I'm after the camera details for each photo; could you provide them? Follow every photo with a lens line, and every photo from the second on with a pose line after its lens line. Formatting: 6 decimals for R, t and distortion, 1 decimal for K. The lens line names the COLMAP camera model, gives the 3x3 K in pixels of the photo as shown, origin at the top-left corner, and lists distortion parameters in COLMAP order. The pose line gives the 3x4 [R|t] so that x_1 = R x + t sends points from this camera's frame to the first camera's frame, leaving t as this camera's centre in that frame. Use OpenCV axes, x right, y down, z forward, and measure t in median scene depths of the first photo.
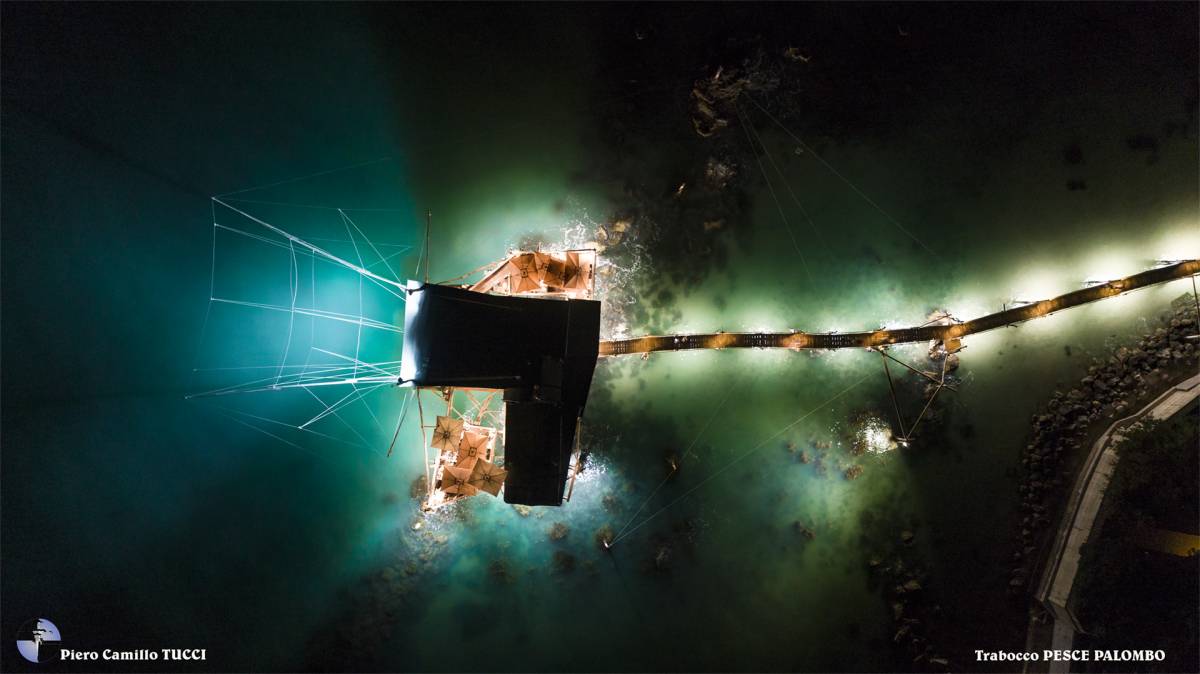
lens RADIAL K [[803.6, 0, 603.4], [0, 803.6, 336.8], [0, 0, 1]] dist [0.024362, 0.004072]
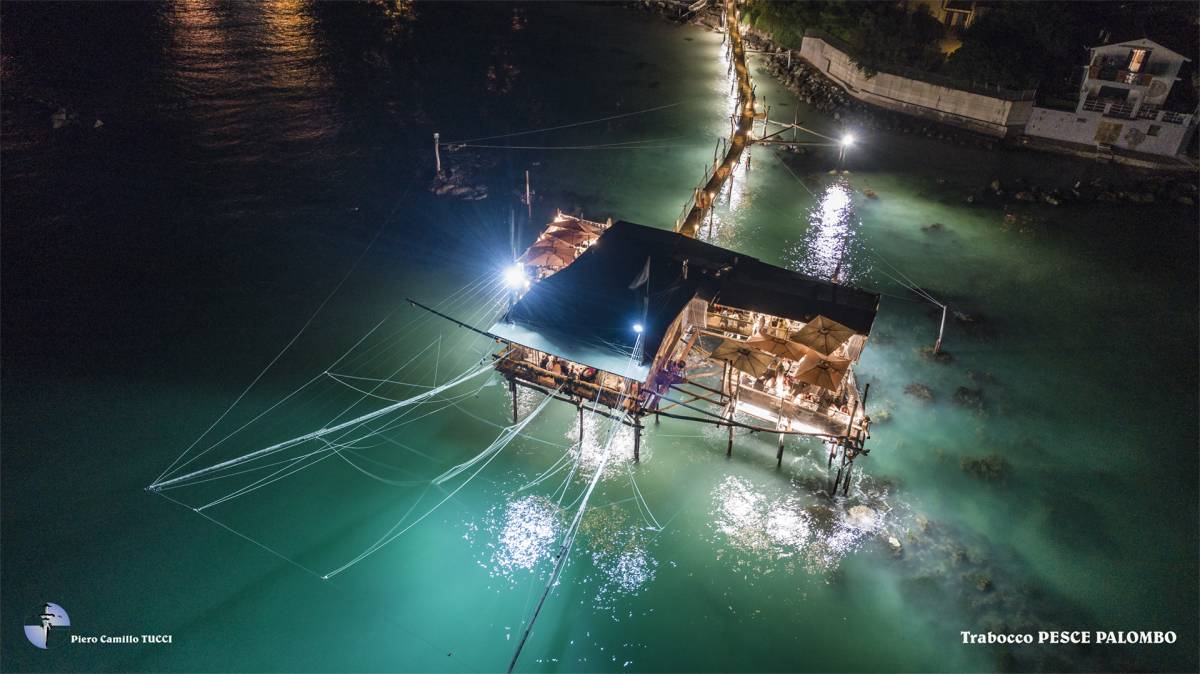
lens RADIAL K [[803.6, 0, 603.4], [0, 803.6, 336.8], [0, 0, 1]] dist [0.024362, 0.004072]
pose [[0.347027, -0.550461, 0.759319, -0.627924], [0.937775, 0.214274, -0.273250, 0.169897], [-0.012289, 0.806895, 0.590567, 0.576123]]
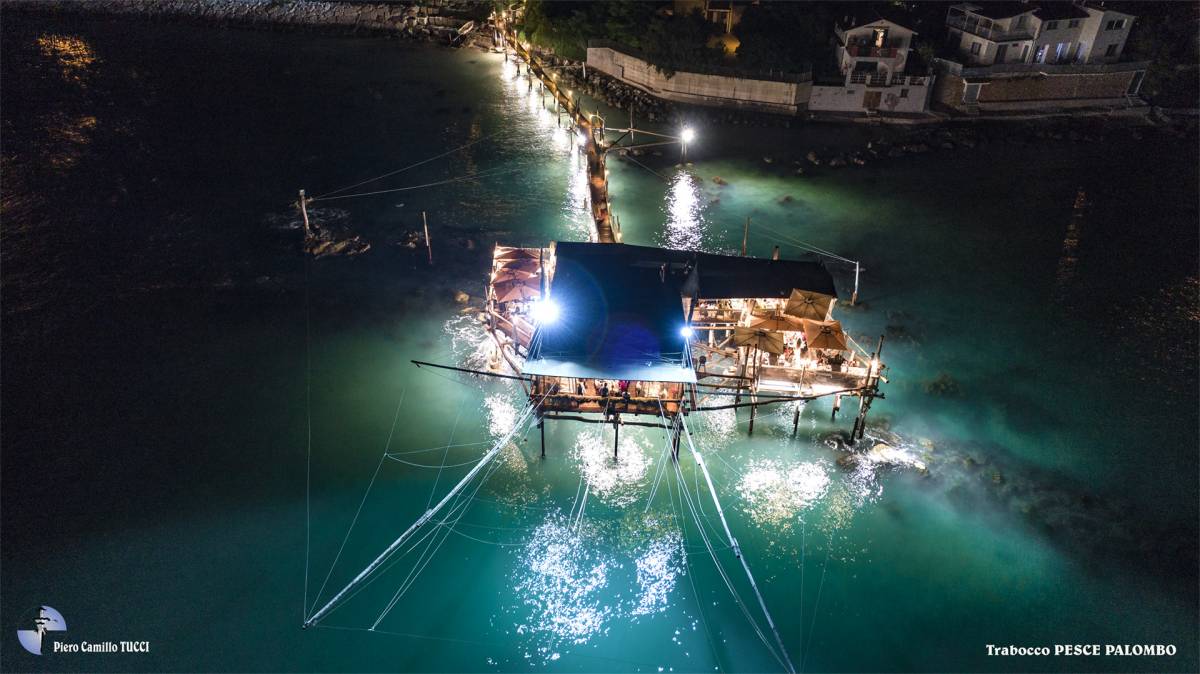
lens RADIAL K [[803.6, 0, 603.4], [0, 803.6, 336.8], [0, 0, 1]] dist [0.024362, 0.004072]
pose [[-0.041528, -0.570573, 0.820197, -0.666526], [0.999057, -0.013285, 0.041342, -0.030490], [-0.012692, 0.821140, 0.570586, 0.572270]]
